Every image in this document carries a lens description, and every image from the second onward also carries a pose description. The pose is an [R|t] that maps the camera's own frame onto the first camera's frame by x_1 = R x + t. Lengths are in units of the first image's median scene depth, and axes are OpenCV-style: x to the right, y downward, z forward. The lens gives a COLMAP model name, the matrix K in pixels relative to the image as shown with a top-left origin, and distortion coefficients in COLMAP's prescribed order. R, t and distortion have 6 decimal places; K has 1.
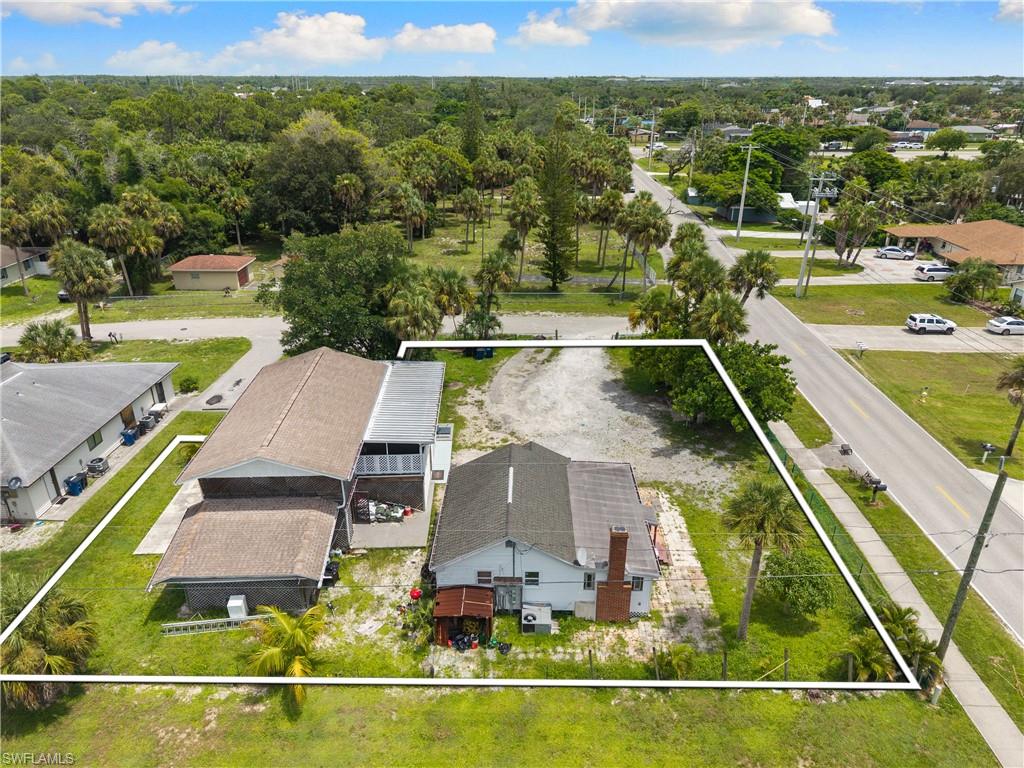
lens RADIAL K [[693.3, 0, 512.0], [0, 693.3, 384.0], [0, 0, 1]] dist [0.003291, -0.001679]
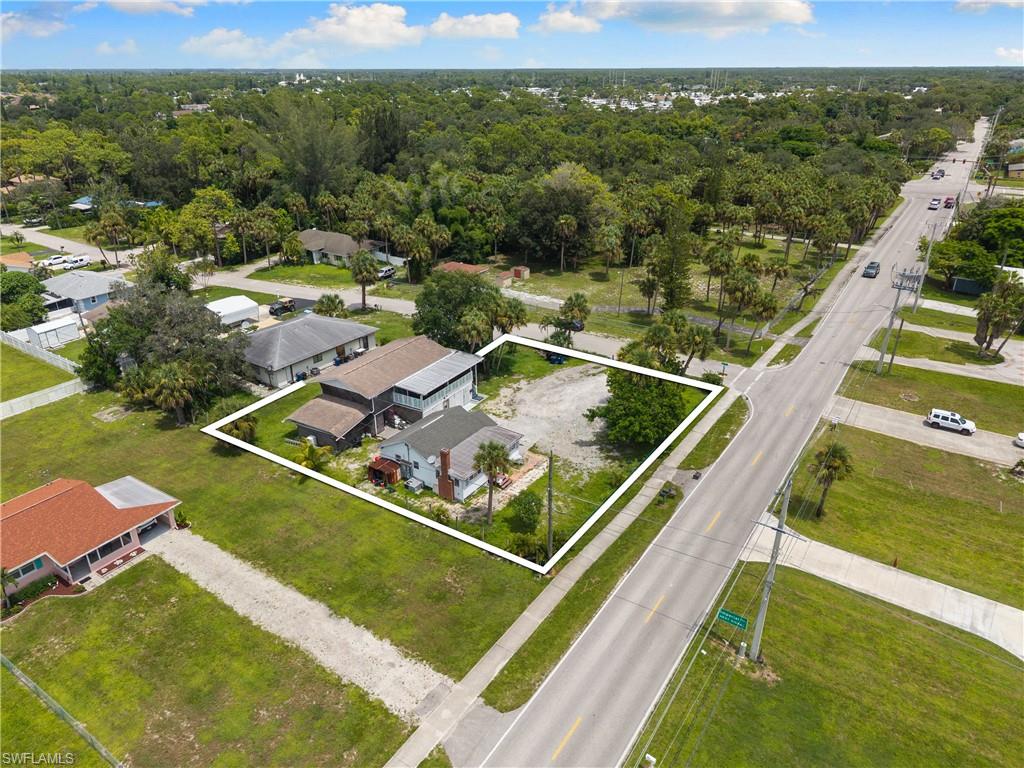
lens RADIAL K [[704.7, 0, 512.0], [0, 704.7, 384.0], [0, 0, 1]] dist [0.042465, -0.000780]
pose [[0.835973, 0.223706, -0.501104, 0.627017], [-0.218179, 0.973355, 0.070552, -0.079093], [0.503535, 0.050351, 0.862506, -0.327396]]
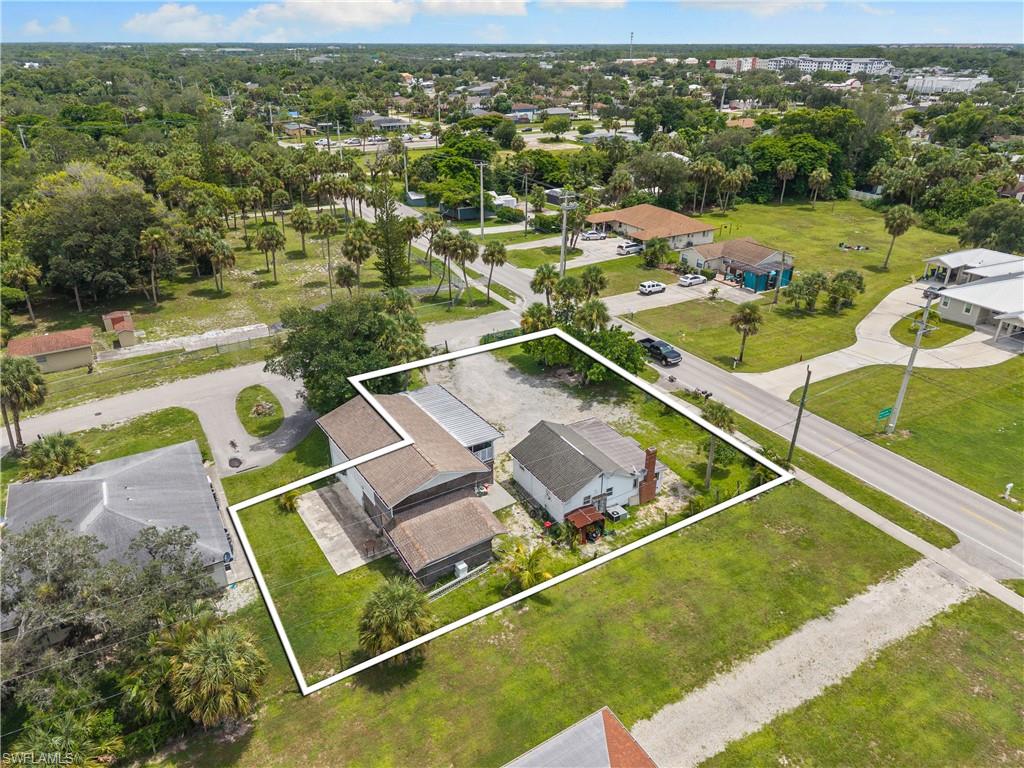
lens RADIAL K [[685.3, 0, 515.4], [0, 685.3, 402.0], [0, 0, 1]] dist [0.044624, -0.040307]
pose [[0.847207, -0.244585, 0.471612, -0.464358], [0.212062, 0.969622, 0.121911, -0.097971], [-0.487103, -0.003273, 0.873338, -0.190034]]
